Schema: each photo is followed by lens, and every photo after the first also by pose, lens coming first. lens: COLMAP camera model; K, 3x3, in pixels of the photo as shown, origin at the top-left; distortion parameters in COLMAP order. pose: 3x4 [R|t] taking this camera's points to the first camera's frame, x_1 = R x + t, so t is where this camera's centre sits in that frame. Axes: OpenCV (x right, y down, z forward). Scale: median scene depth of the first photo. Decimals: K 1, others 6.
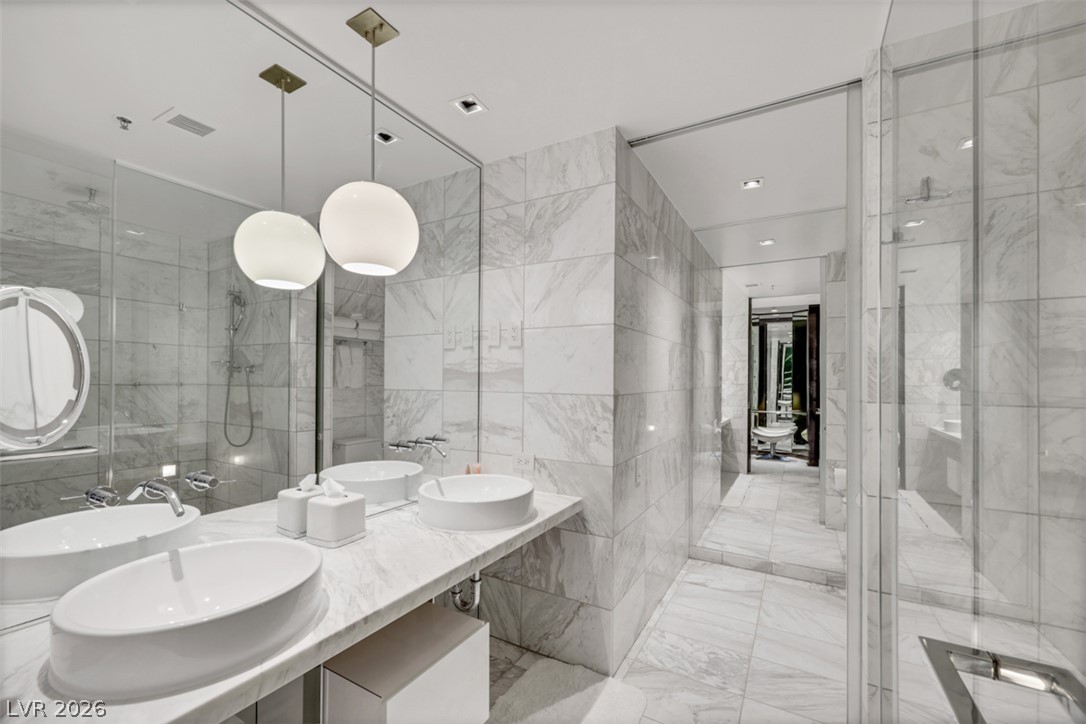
lens RADIAL K [[455.4, 0, 526.6], [0, 455.4, 374.4], [0, 0, 1]] dist [0.001191, 0.000583]
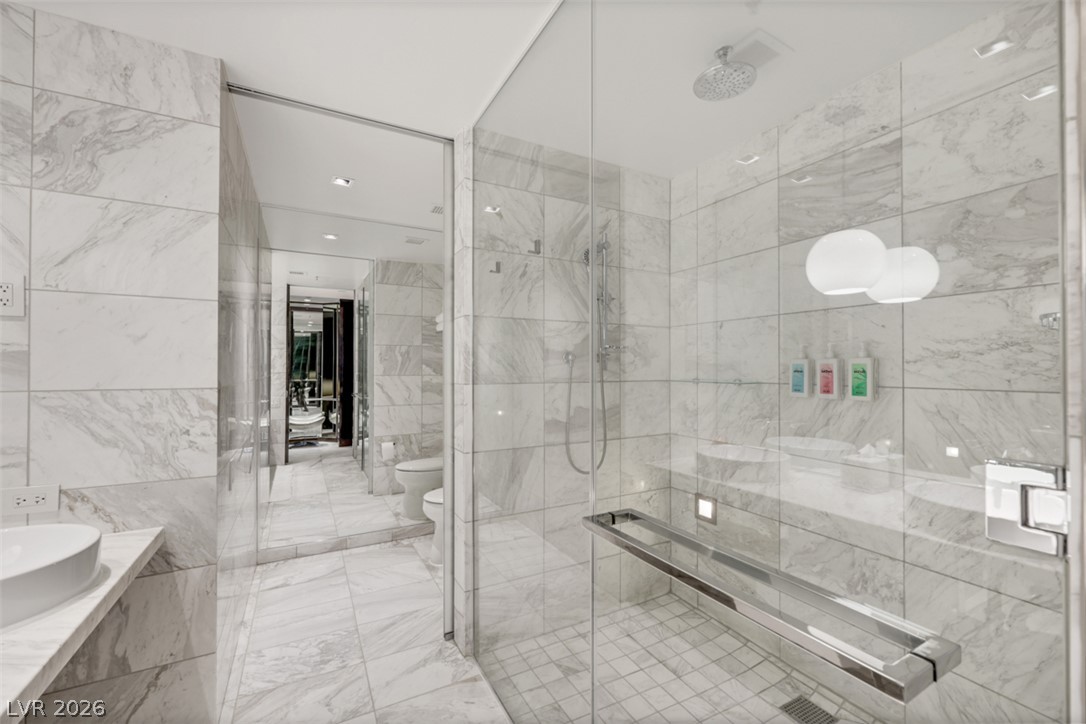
lens RADIAL K [[455.4, 0, 542.6], [0, 455.4, 364.2], [0, 0, 1]] dist [0.001191, 0.000583]
pose [[0.511256, 0.000349, 0.859429, -0.191124], [-0.003389, 0.999993, 0.001610, -0.000410], [-0.859422, -0.003736, 0.511253, 0.072601]]
